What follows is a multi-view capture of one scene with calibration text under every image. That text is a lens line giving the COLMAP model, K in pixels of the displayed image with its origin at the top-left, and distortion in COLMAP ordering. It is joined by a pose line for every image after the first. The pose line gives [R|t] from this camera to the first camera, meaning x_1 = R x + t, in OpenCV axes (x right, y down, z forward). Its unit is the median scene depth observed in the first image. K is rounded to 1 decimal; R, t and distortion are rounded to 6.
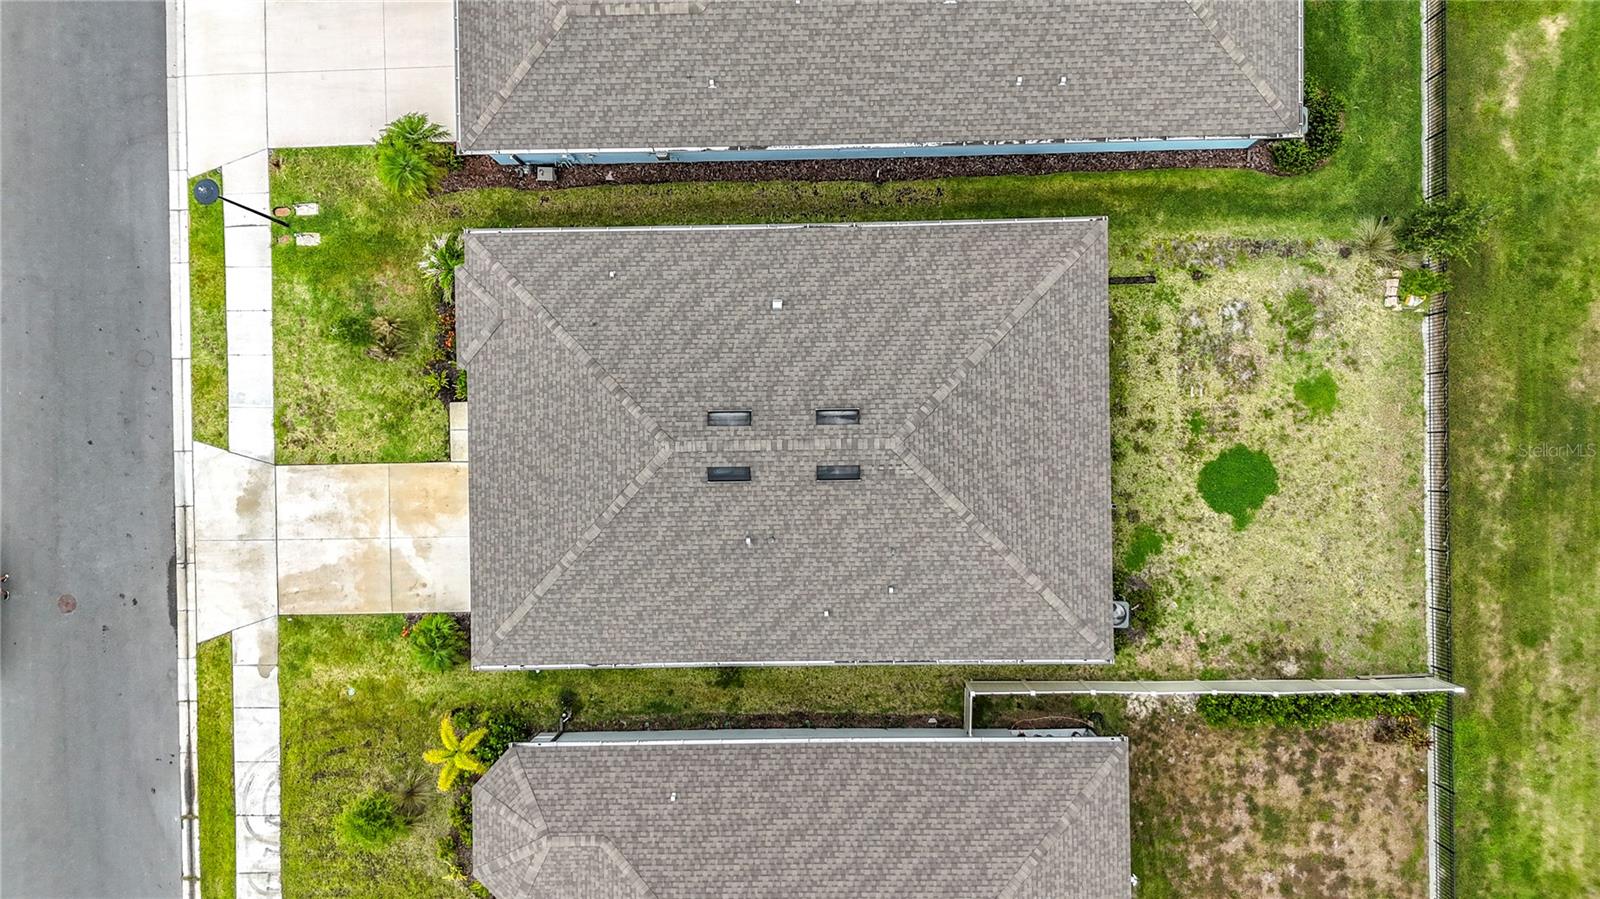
lens RADIAL K [[1173.1, 0, 804.0], [0, 1173.1, 454.8], [0, 0, 1]] dist [0.060287, -0.057026]
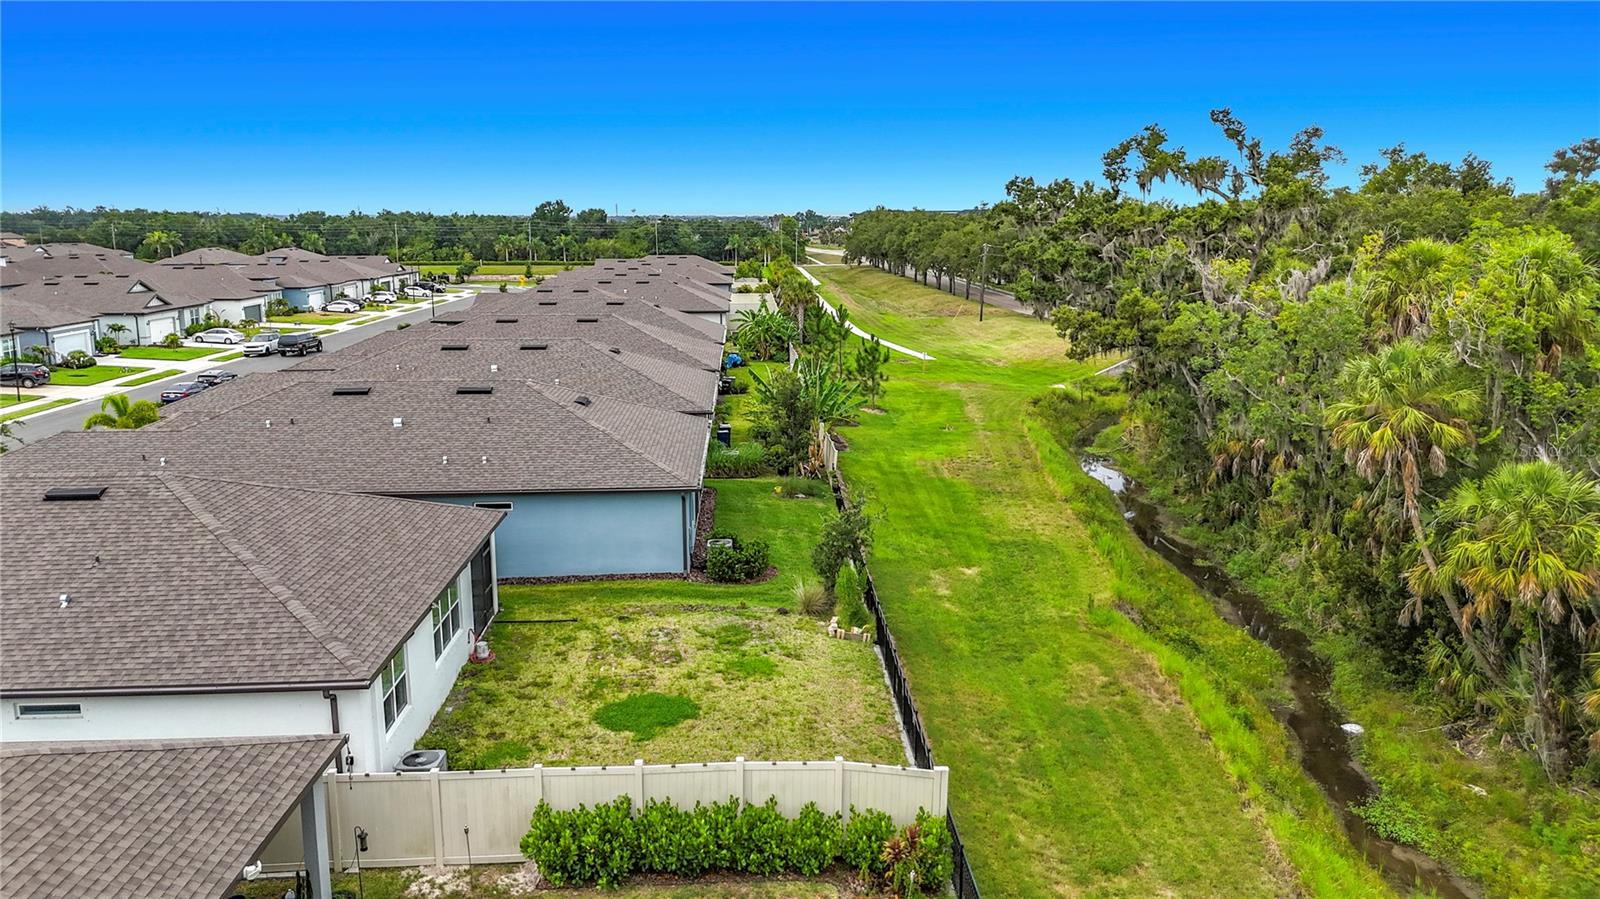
lens RADIAL K [[1173.1, 0, 816.3], [0, 1173.1, 395.7], [0, 0, 1]] dist [0.060287, -0.057026]
pose [[0.998709, 0.016432, 0.048061, 0.434700], [0.045209, 0.143760, -0.988579, 0.734890], [-0.023153, 0.989476, 0.142831, 0.692772]]
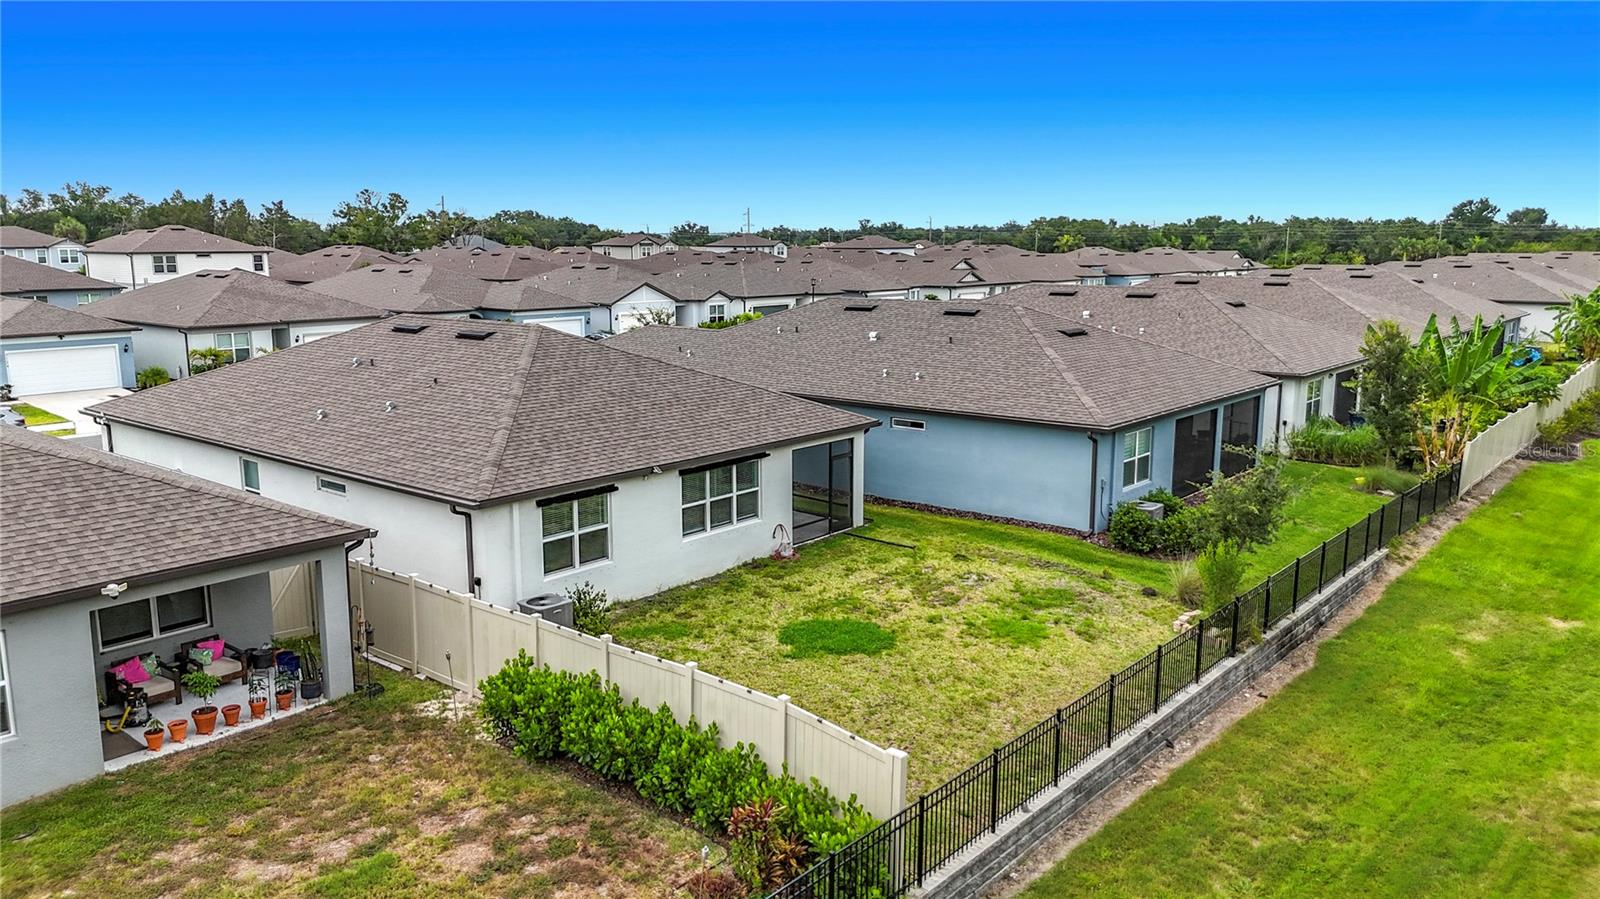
lens RADIAL K [[1173.1, 0, 804.5], [0, 1173.1, 442.1], [0, 0, 1]] dist [0.060287, -0.057026]
pose [[0.758068, 0.137475, -0.637521, 0.743470], [-0.651805, 0.126794, -0.747712, 0.494422], [-0.021958, 0.982356, 0.185726, 0.779116]]
